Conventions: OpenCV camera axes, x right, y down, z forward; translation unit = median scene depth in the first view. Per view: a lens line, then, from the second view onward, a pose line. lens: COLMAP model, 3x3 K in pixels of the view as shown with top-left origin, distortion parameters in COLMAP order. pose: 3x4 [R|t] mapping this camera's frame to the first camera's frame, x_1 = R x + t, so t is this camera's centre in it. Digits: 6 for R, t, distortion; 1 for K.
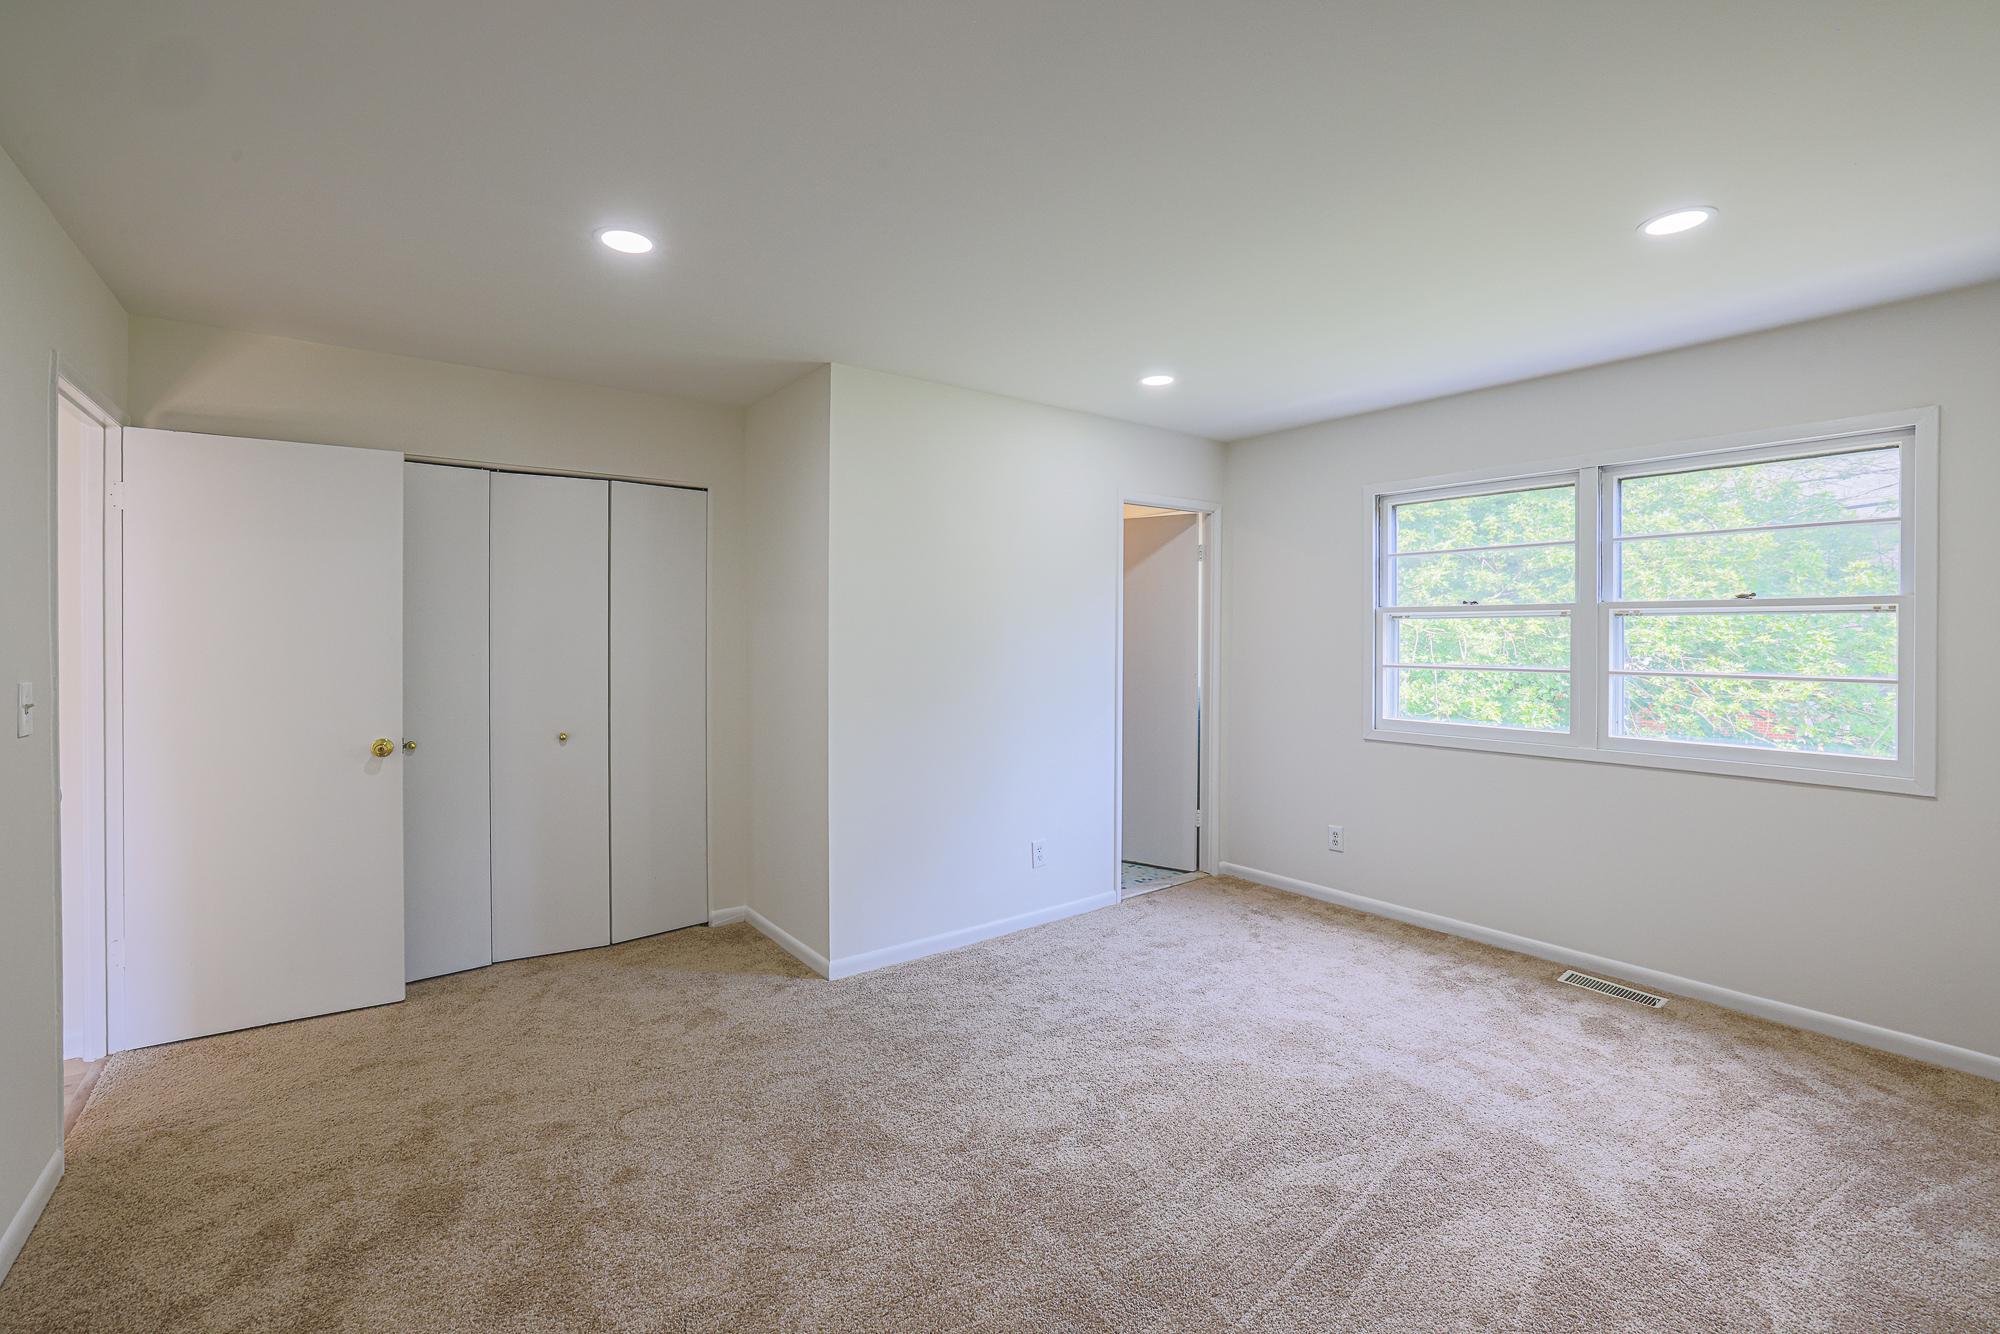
lens RADIAL K [[865.4, 0, 997.8], [0, 865.4, 655.4], [0, 0, 1]] dist [-0.044167, 0.018718]
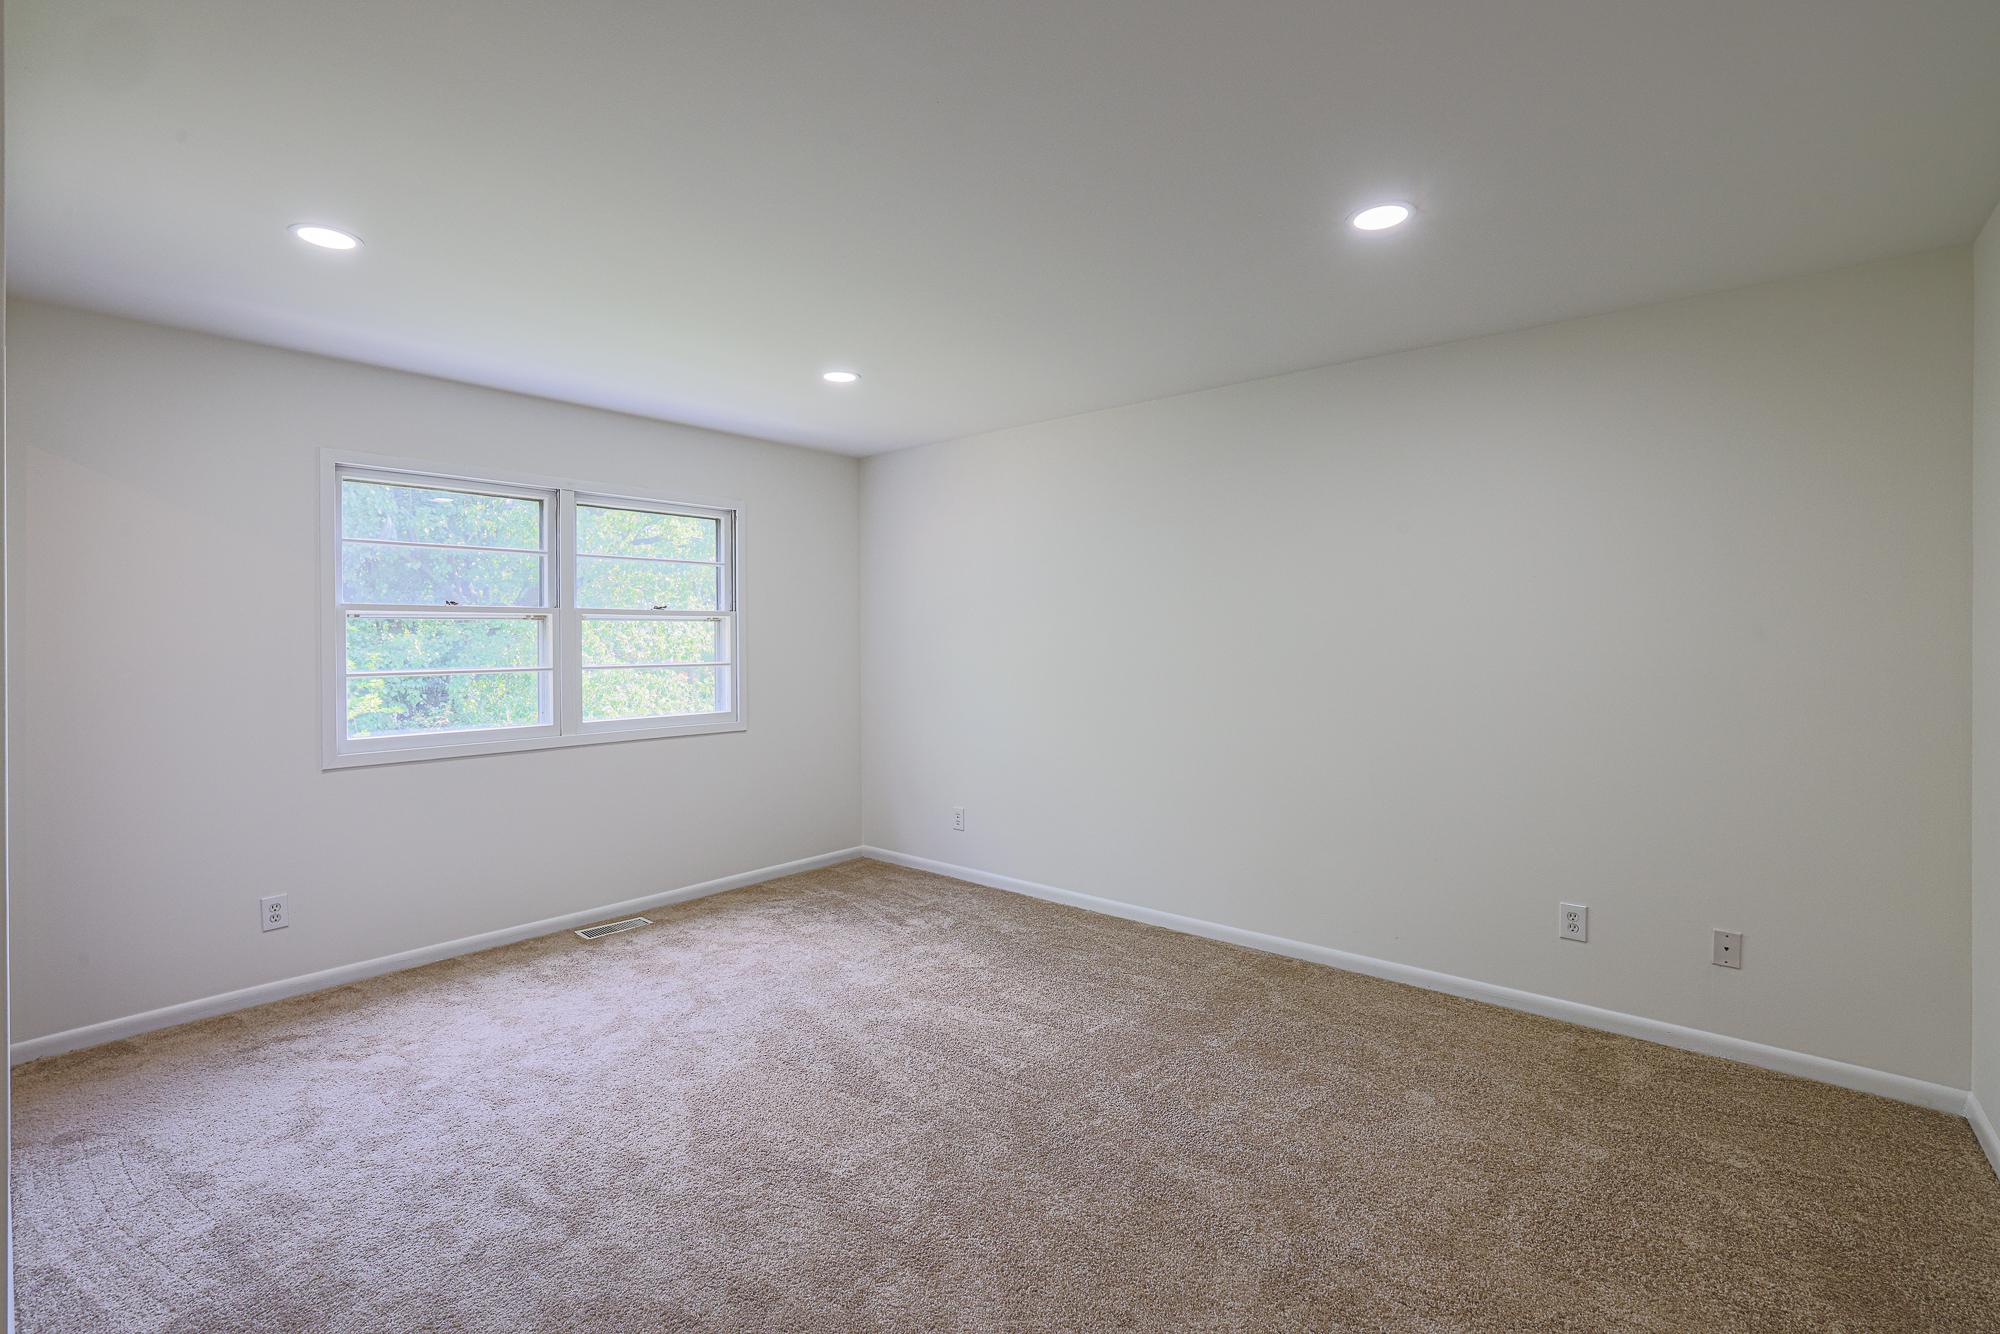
lens RADIAL K [[865.4, 0, 997.8], [0, 865.4, 655.4], [0, 0, 1]] dist [-0.044167, 0.018718]
pose [[-0.189543, -0.027094, 0.981499, -0.537604], [0.026221, 0.999123, 0.032644, -0.020061], [-0.981522, 0.031923, -0.188666, 0.640482]]
